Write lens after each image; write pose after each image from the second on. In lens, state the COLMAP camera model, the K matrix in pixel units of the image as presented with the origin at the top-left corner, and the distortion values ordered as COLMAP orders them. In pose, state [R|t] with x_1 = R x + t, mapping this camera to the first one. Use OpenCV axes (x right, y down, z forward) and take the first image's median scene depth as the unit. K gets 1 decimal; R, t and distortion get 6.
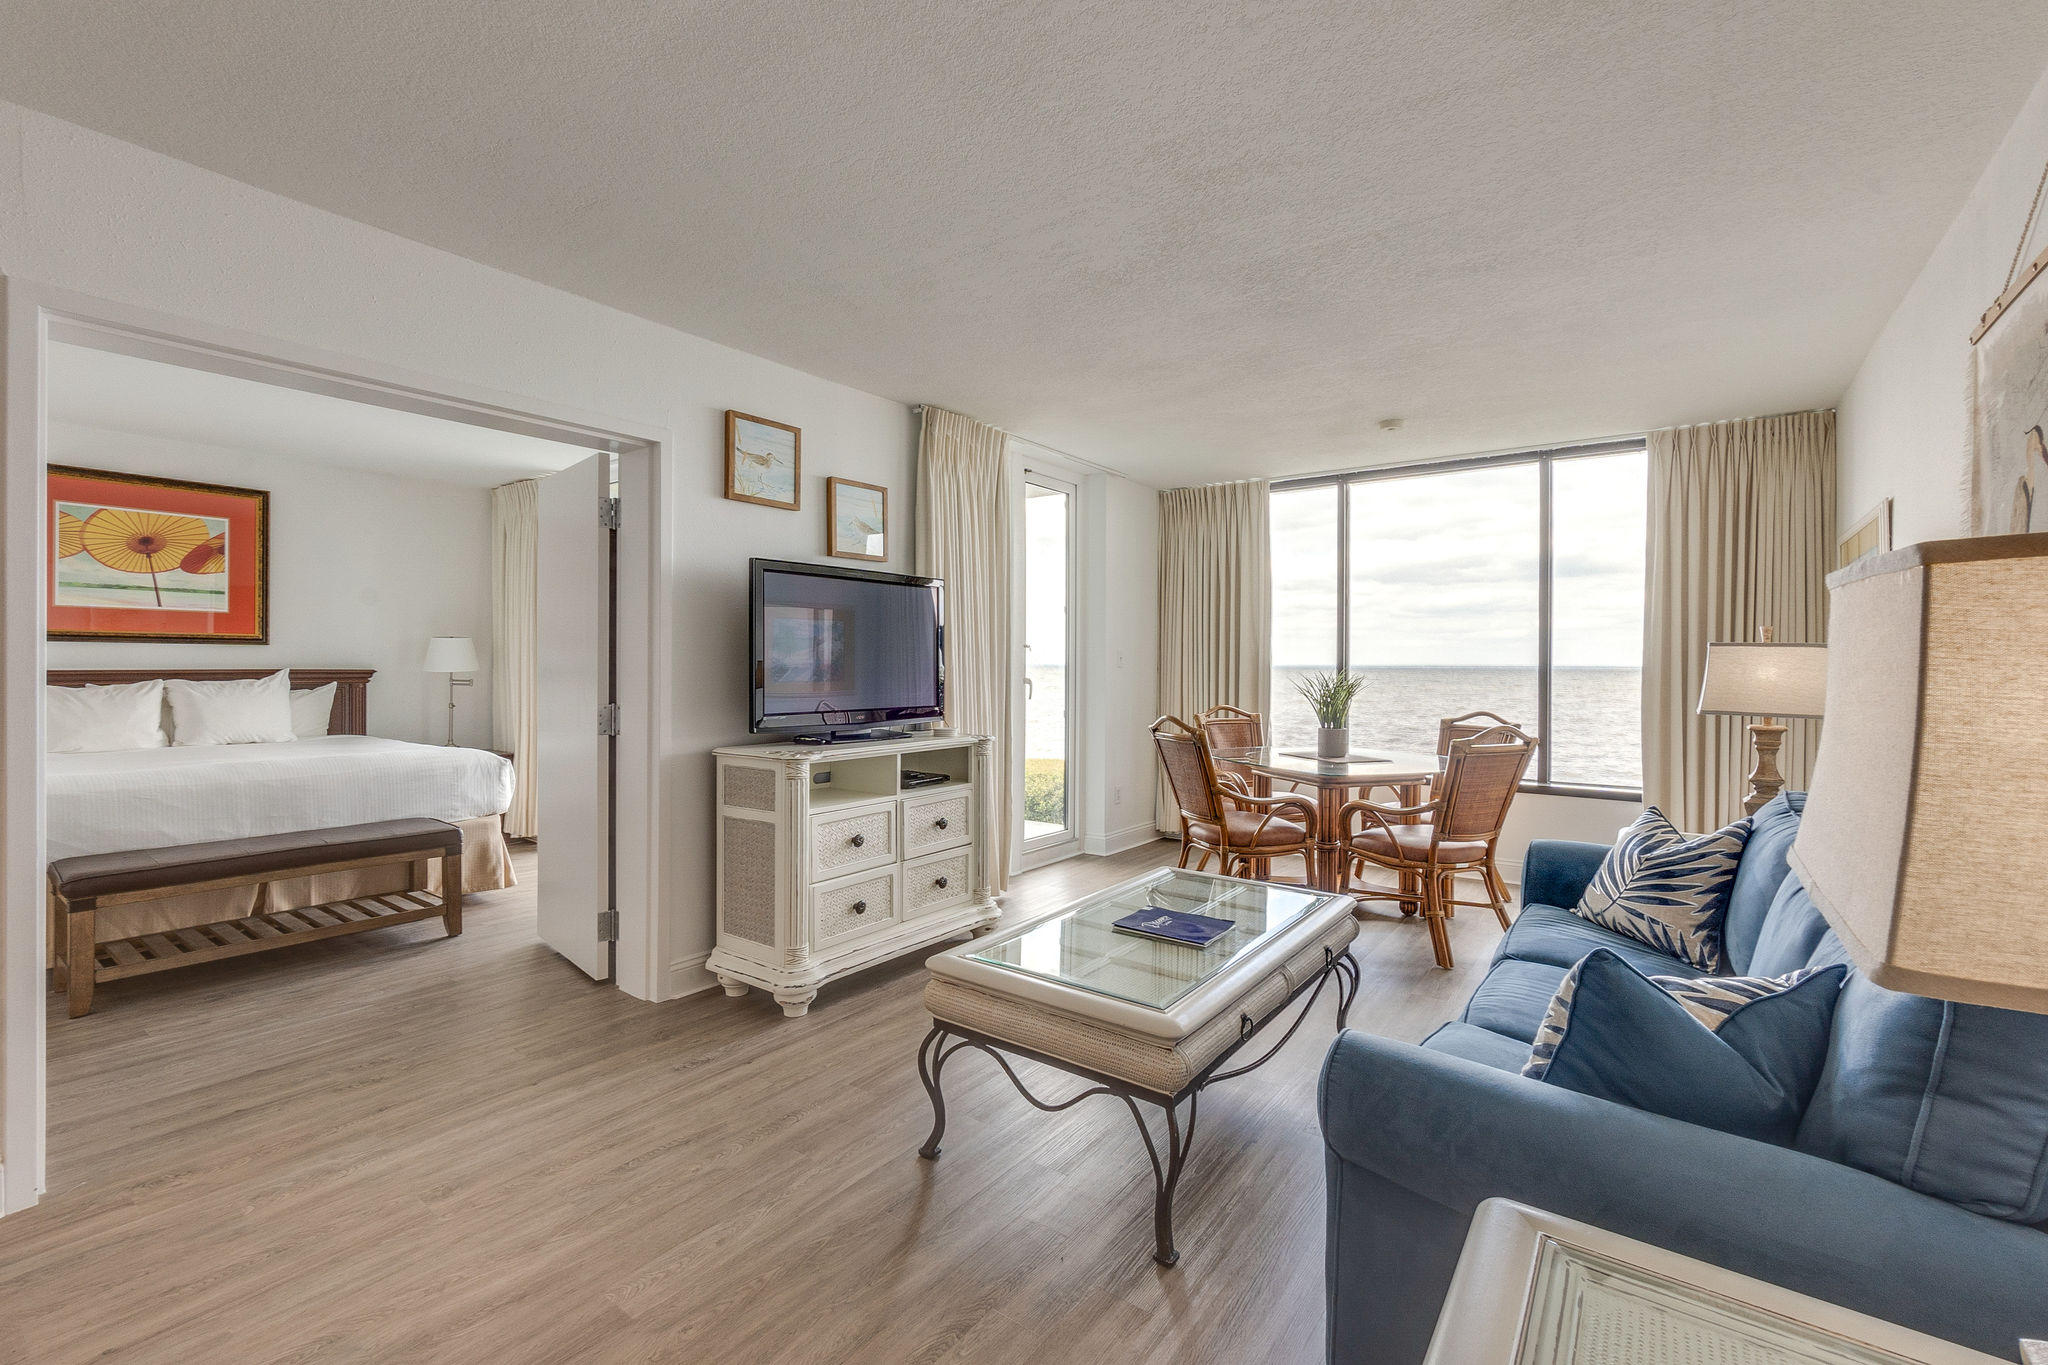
lens RADIAL K [[891.6, 0, 1015.1], [0, 891.6, 671.7], [0, 0, 1]] dist [-0.006239, 0.002073]
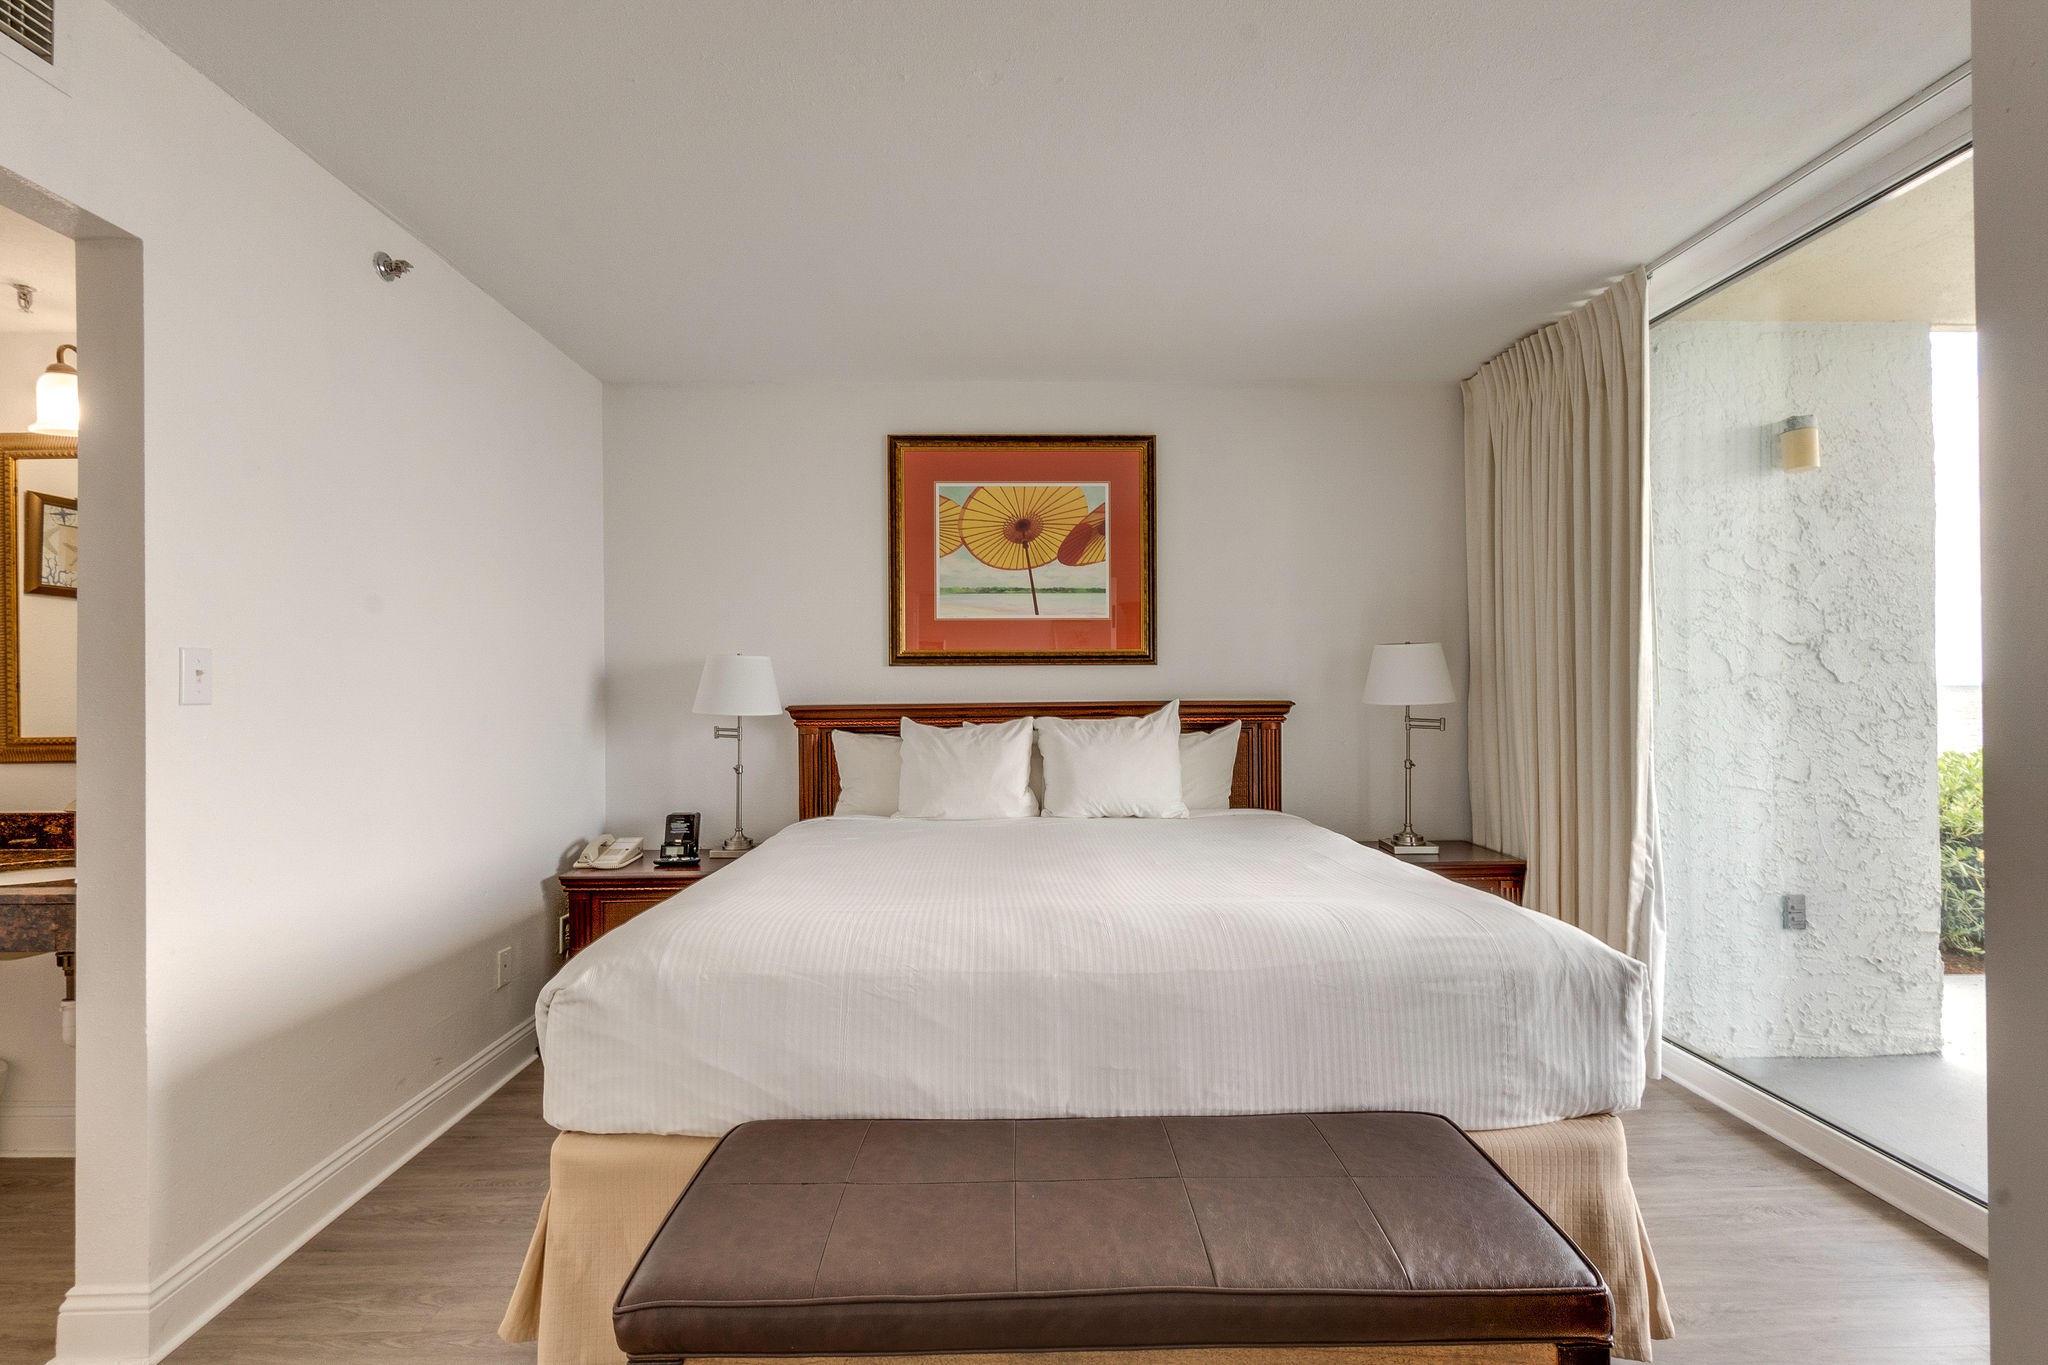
lens RADIAL K [[891.6, 0, 1014.0], [0, 891.6, 674.1], [0, 0, 1]] dist [-0.006239, 0.002073]
pose [[0.617528, -0.023237, -0.786206, -0.456552], [0.004149, 0.999646, -0.026287, -0.006890], [0.786538, 0.012971, 0.617406, 0.604130]]
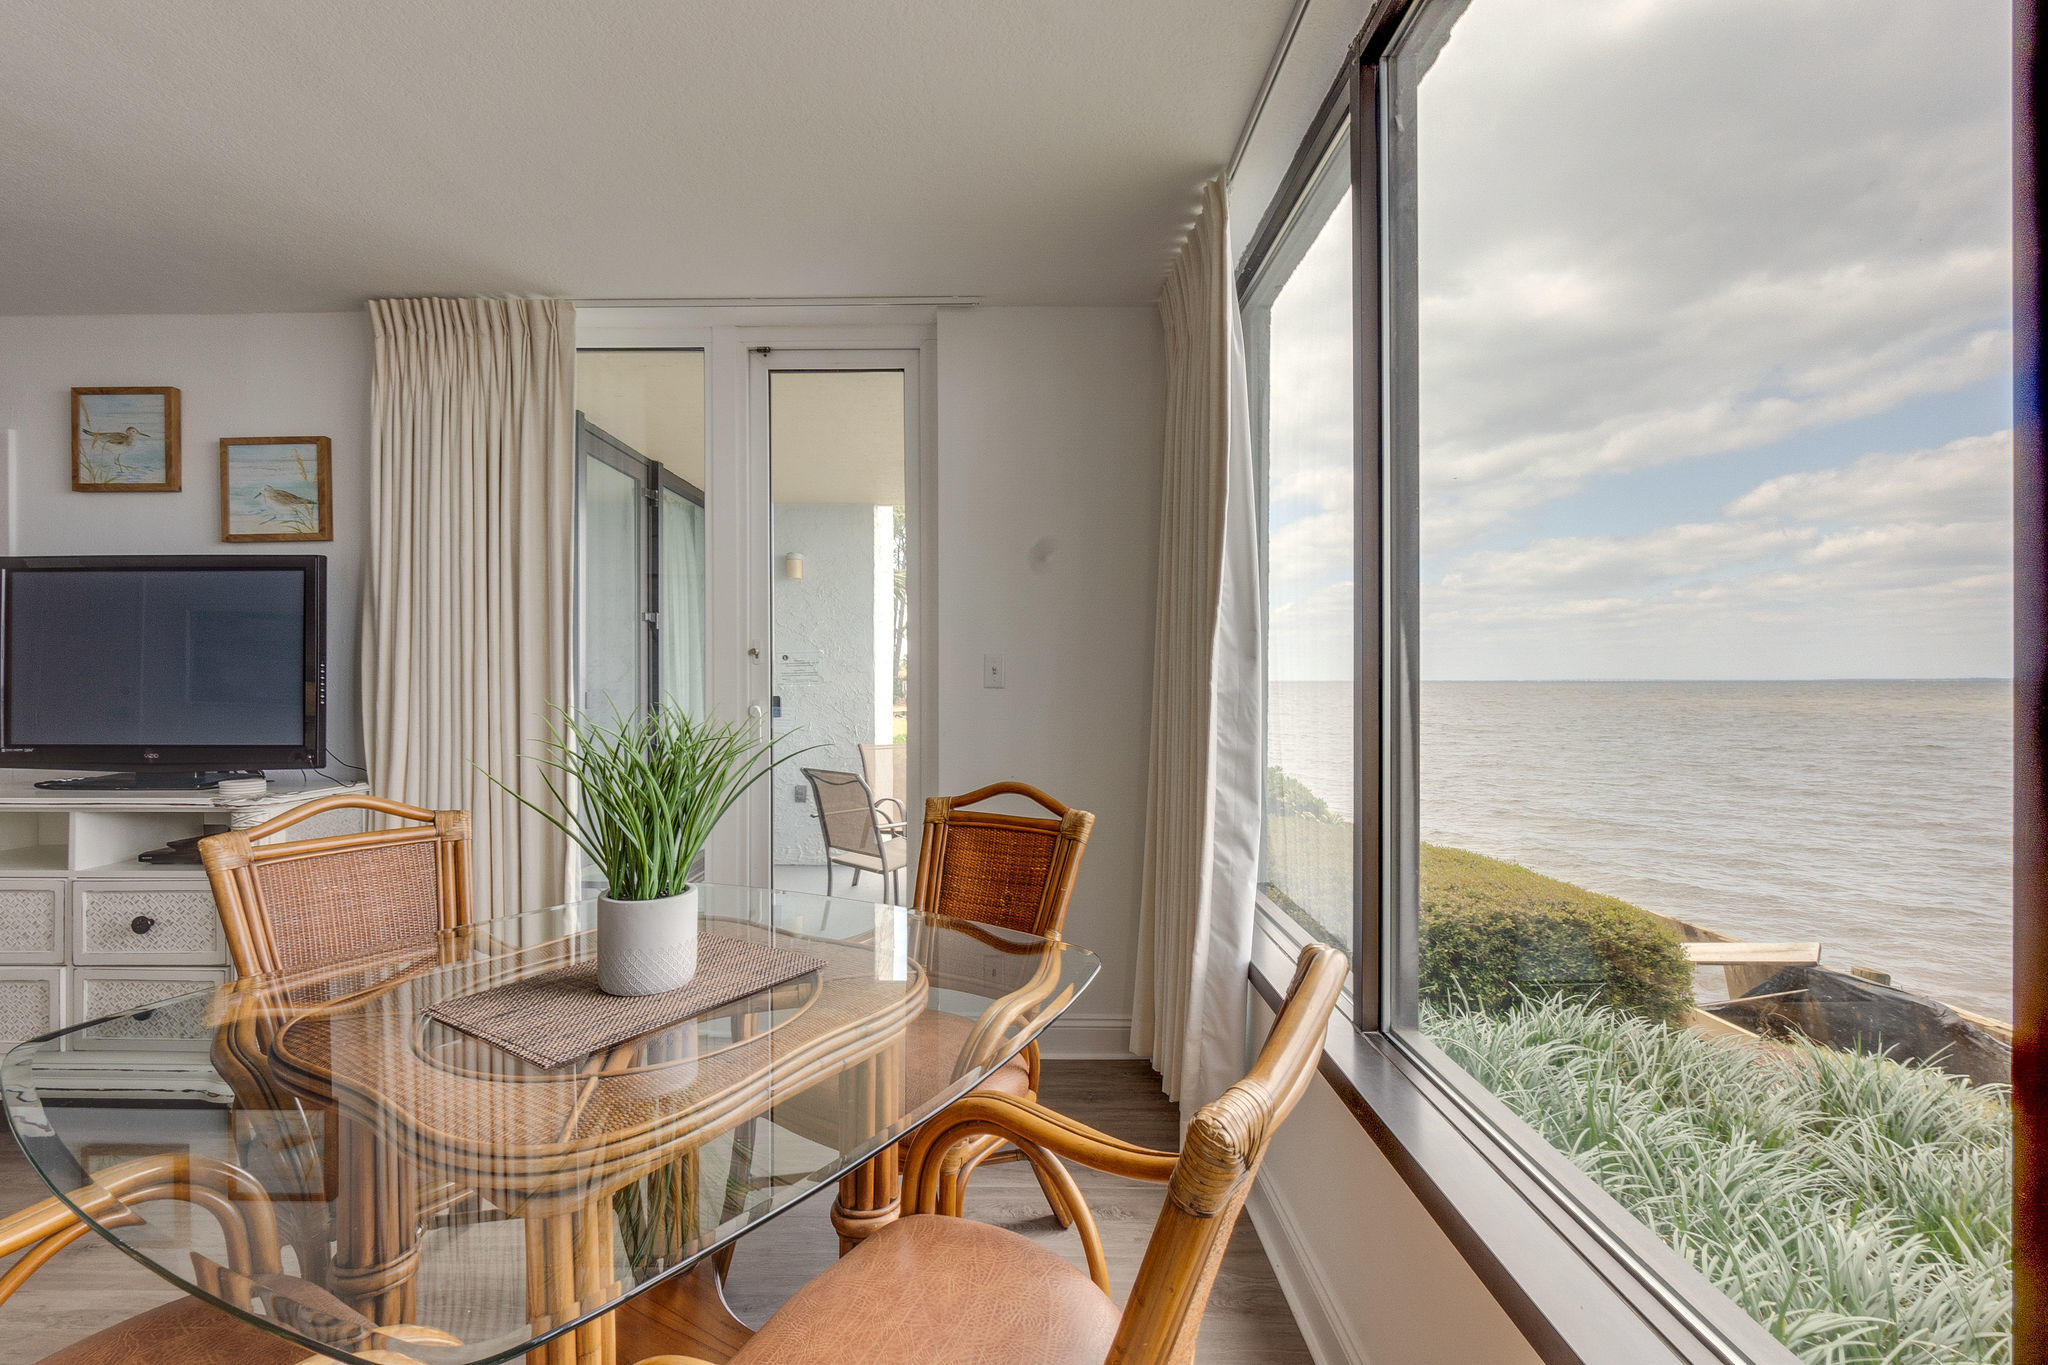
lens RADIAL K [[891.6, 0, 1013.2], [0, 891.6, 679.5], [0, 0, 1]] dist [-0.006239, 0.002073]
pose [[0.600843, -0.002913, -0.799362, 0.692321], [-0.003960, 0.999970, -0.006621, -0.008423], [0.799357, 0.007143, 0.600813, 0.924655]]
